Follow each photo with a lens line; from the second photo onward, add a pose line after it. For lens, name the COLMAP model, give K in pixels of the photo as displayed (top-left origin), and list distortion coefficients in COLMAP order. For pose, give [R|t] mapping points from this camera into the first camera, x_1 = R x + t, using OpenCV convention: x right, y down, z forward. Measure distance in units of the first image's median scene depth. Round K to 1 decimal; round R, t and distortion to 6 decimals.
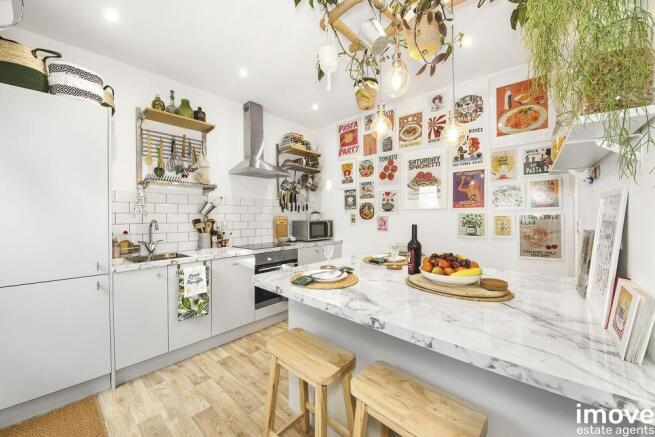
lens RADIAL K [[249.0, 0, 331.4], [0, 249.0, 216.4], [0, 0, 1]] dist [-0.017858, -0.002093]
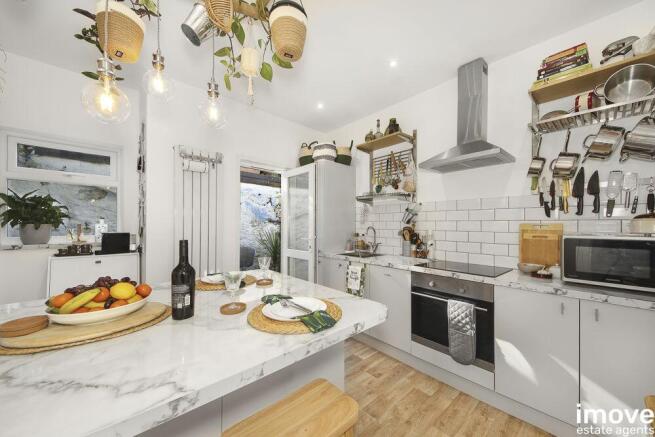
lens RADIAL K [[249.0, 0, 331.9], [0, 249.0, 222.9], [0, 0, 1]] dist [-0.017858, -0.002093]
pose [[-0.157792, -0.007412, -0.987445, 0.523489], [-0.011412, 0.999919, -0.005683, 0.004486], [0.987406, 0.010372, -0.157864, 0.865006]]
